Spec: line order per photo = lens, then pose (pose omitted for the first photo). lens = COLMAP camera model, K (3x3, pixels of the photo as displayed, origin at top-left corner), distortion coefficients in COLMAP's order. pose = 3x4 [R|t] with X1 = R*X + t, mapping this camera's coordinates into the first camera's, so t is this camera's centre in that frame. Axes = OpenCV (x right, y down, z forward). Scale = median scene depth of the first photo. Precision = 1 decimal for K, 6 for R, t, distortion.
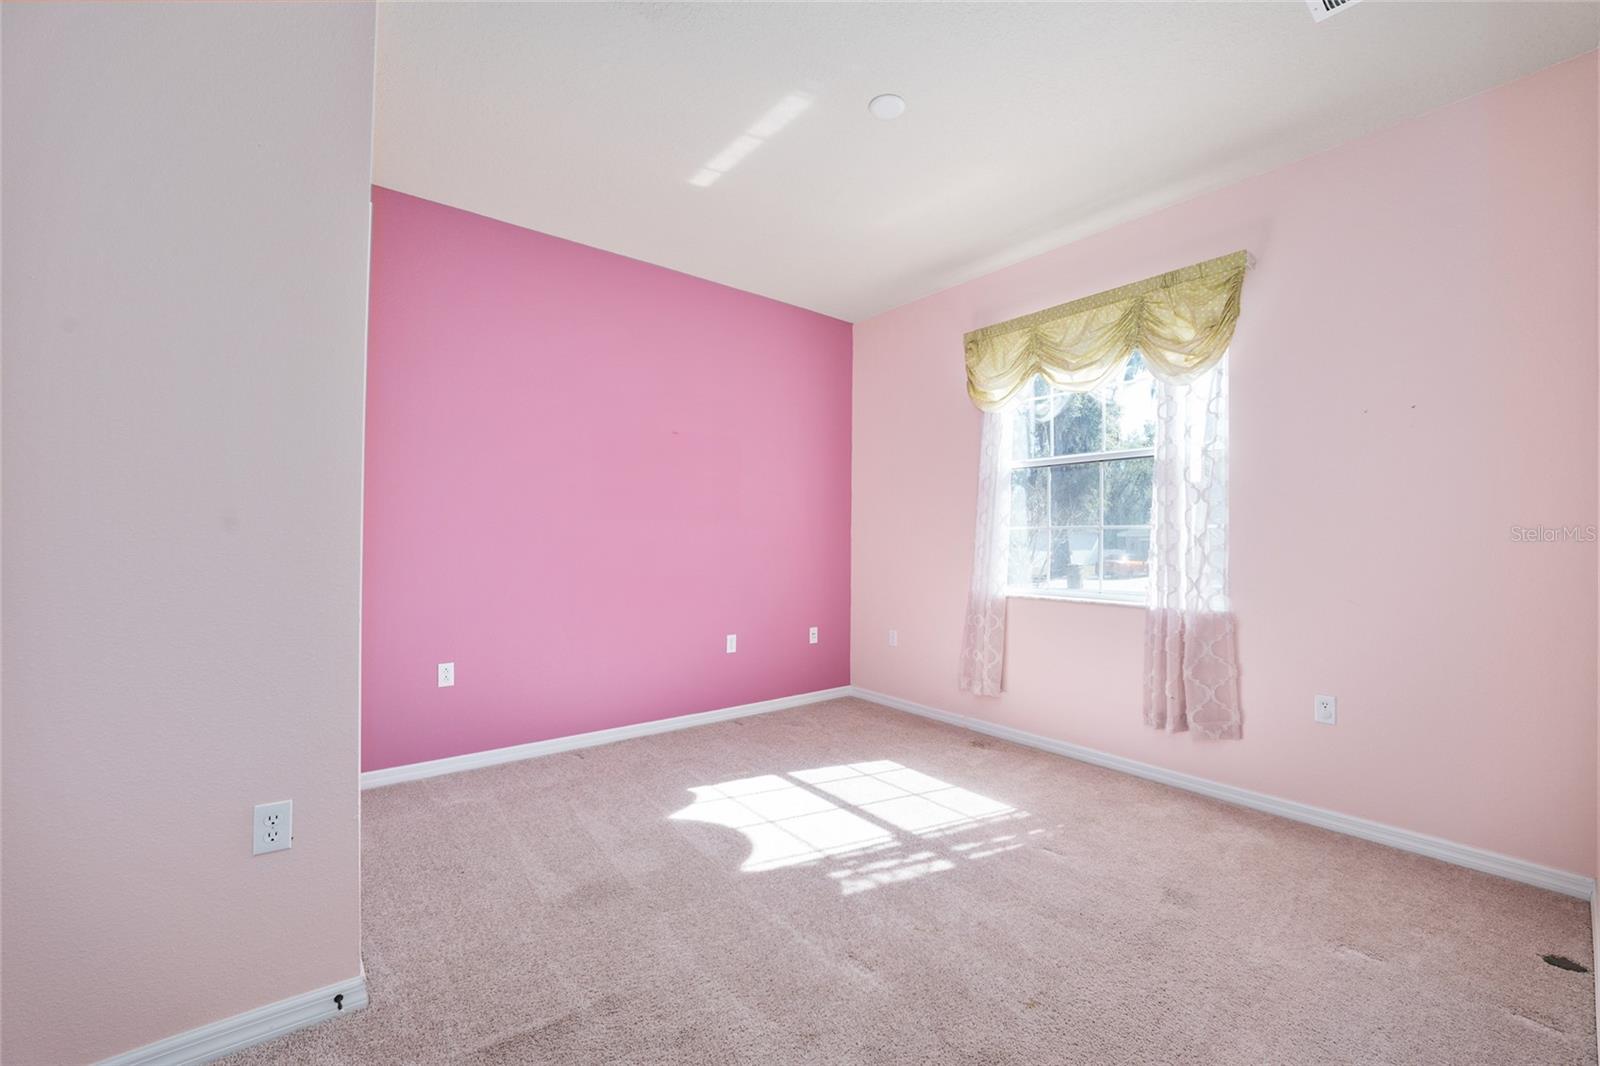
lens RADIAL K [[642.5, 0, 820.0], [0, 642.5, 534.2], [0, 0, 1]] dist [-0.022273, 0.003212]
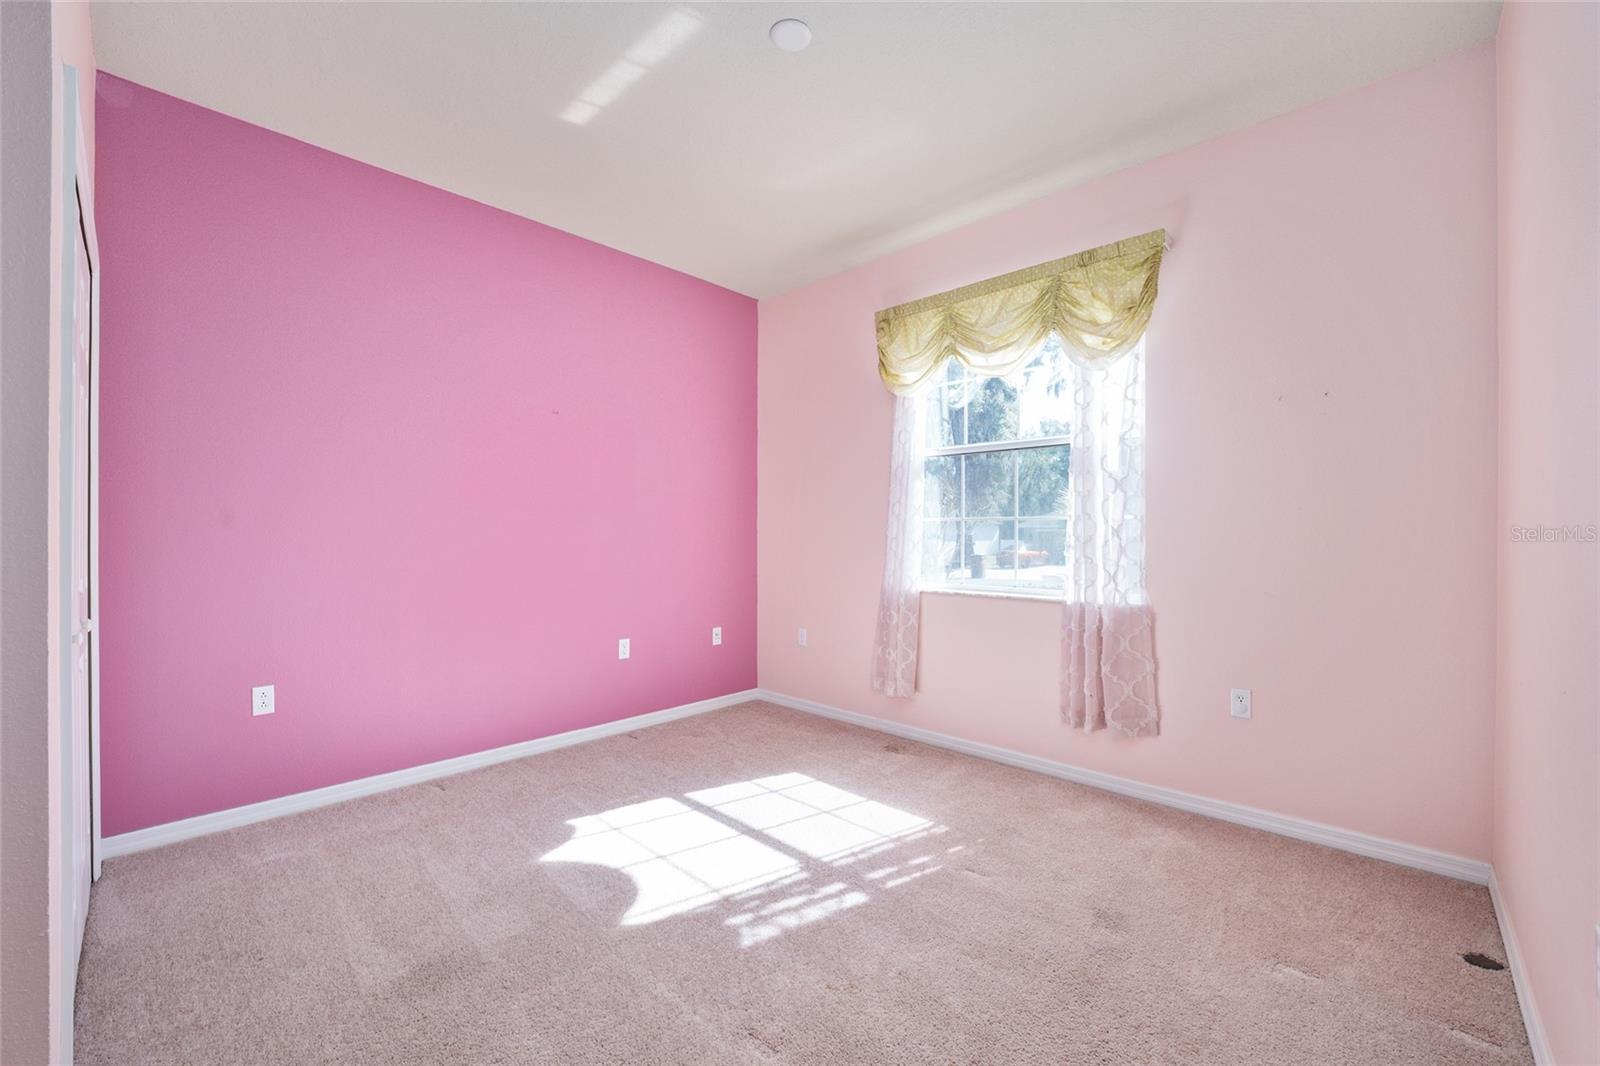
lens RADIAL K [[642.5, 0, 813.2], [0, 642.5, 538.2], [0, 0, 1]] dist [-0.022273, 0.003212]
pose [[0.991723, -0.008182, 0.128135, 0.018350], [0.005806, 0.999804, 0.018903, -0.001165], [-0.128265, -0.018002, 0.991577, 0.113017]]
